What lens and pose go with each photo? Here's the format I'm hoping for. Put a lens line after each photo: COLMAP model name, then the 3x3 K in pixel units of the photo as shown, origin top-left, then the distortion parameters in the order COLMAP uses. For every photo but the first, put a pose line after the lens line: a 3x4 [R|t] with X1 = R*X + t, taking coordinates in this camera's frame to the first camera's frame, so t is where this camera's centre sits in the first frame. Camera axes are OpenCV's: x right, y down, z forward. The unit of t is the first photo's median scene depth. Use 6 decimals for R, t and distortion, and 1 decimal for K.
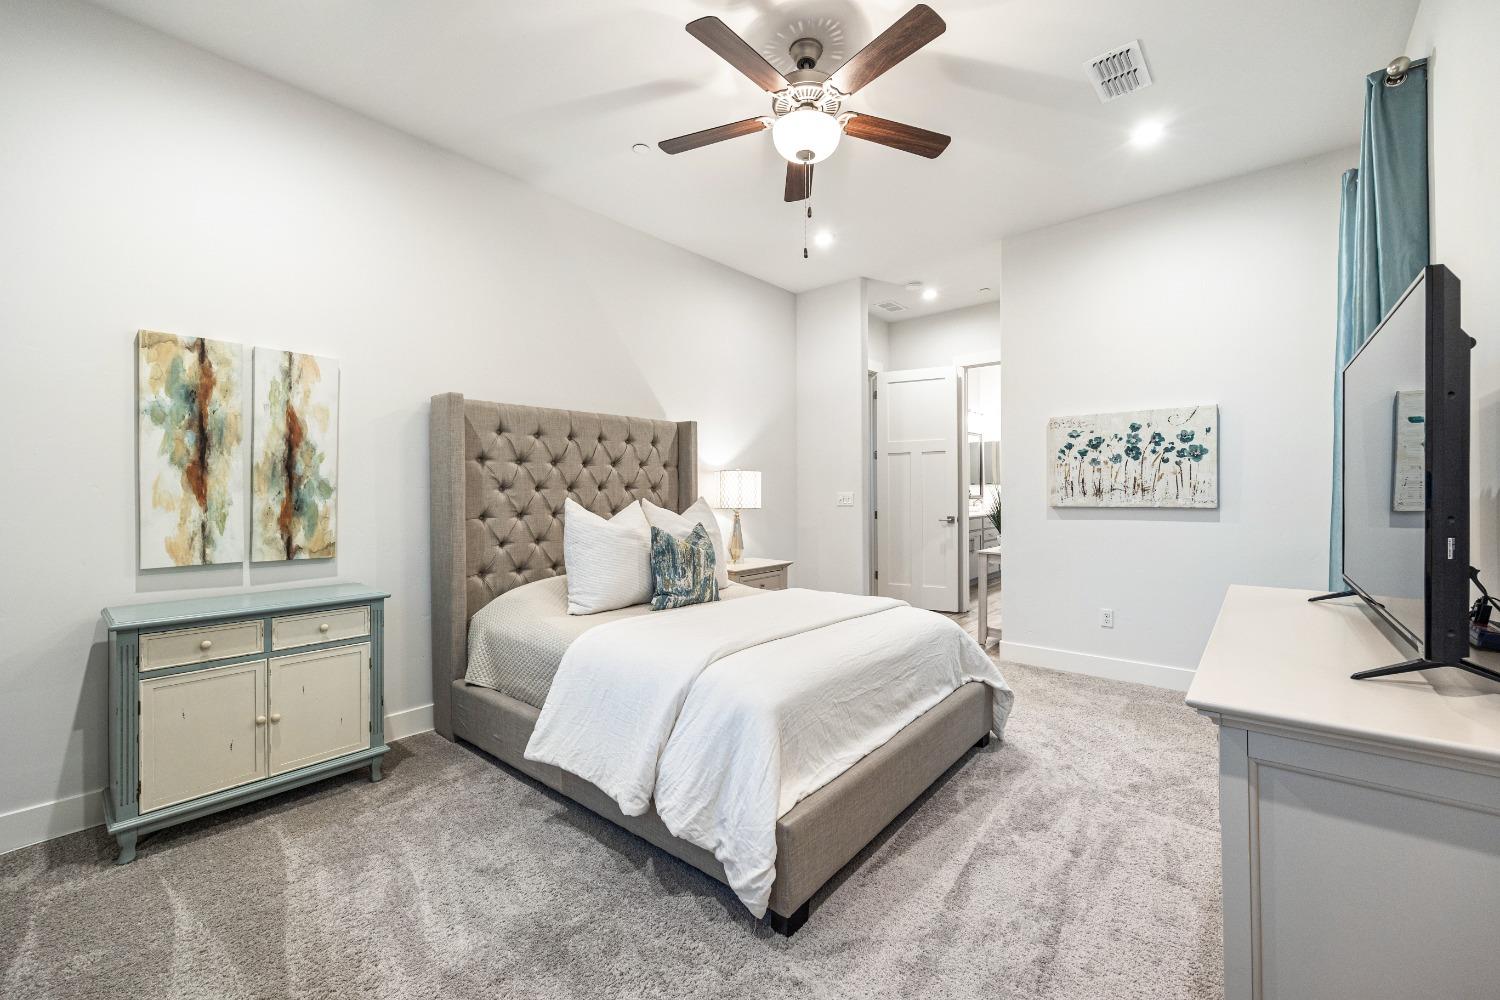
lens RADIAL K [[603.5, 0, 755.1], [0, 603.5, 493.4], [0, 0, 1]] dist [-0.001592, 0.000467]
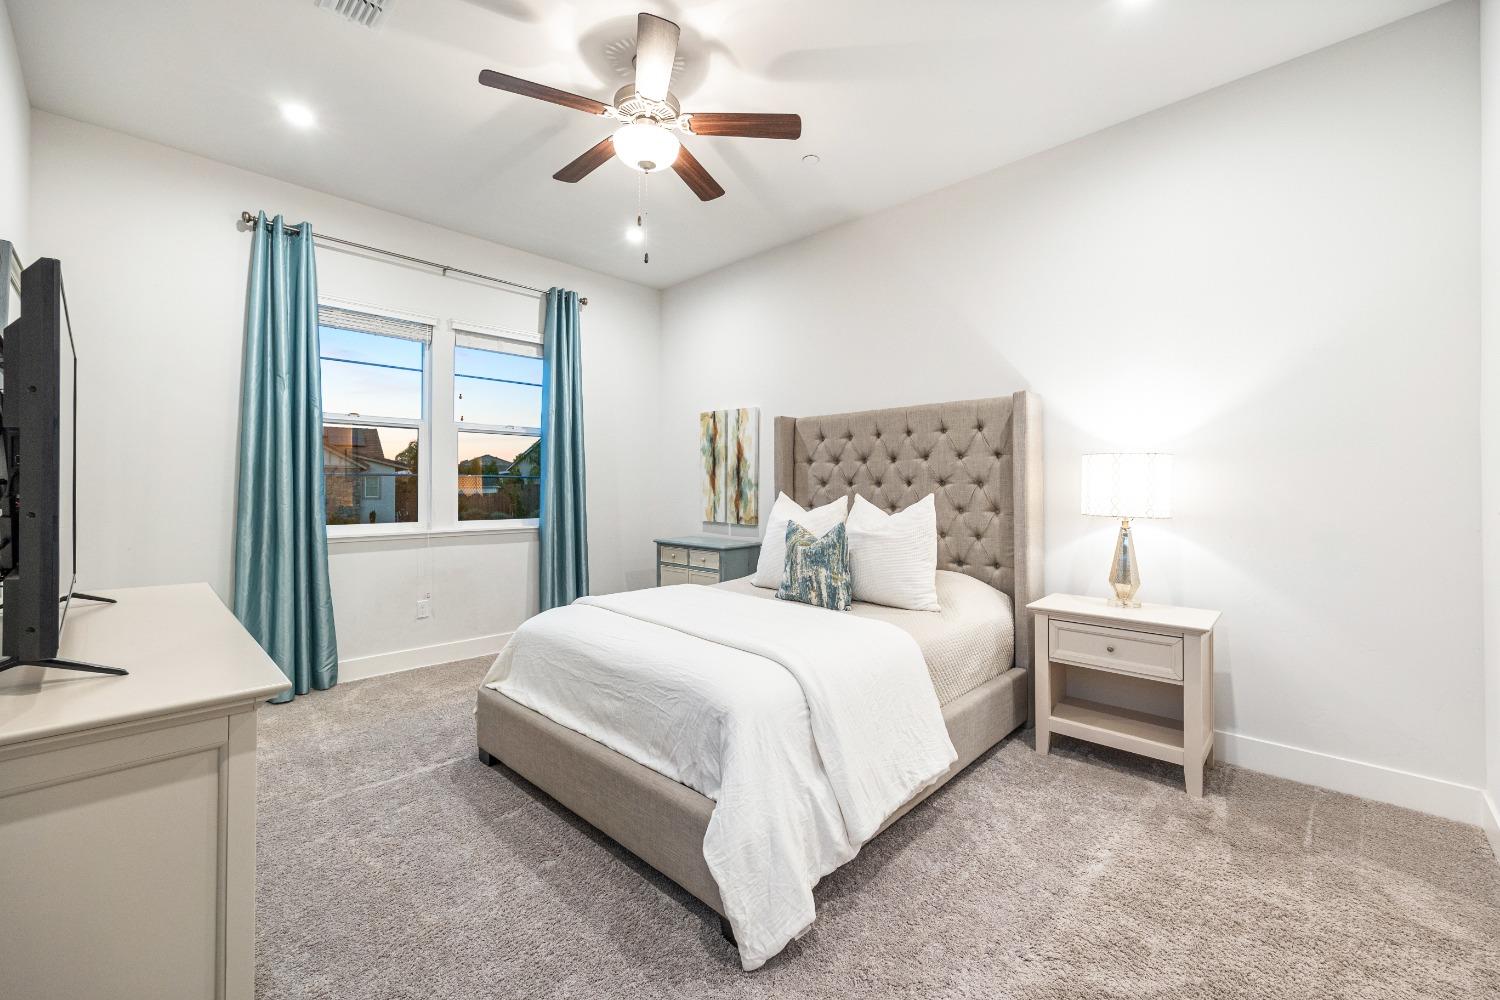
lens RADIAL K [[603.5, 0, 755.1], [0, 603.5, 493.4], [0, 0, 1]] dist [-0.001592, 0.000467]
pose [[-0.057388, 0.013455, -0.998261, 1.033113], [-0.005758, 0.999888, 0.013808, -0.006845], [0.998335, 0.006540, -0.057304, 1.159592]]
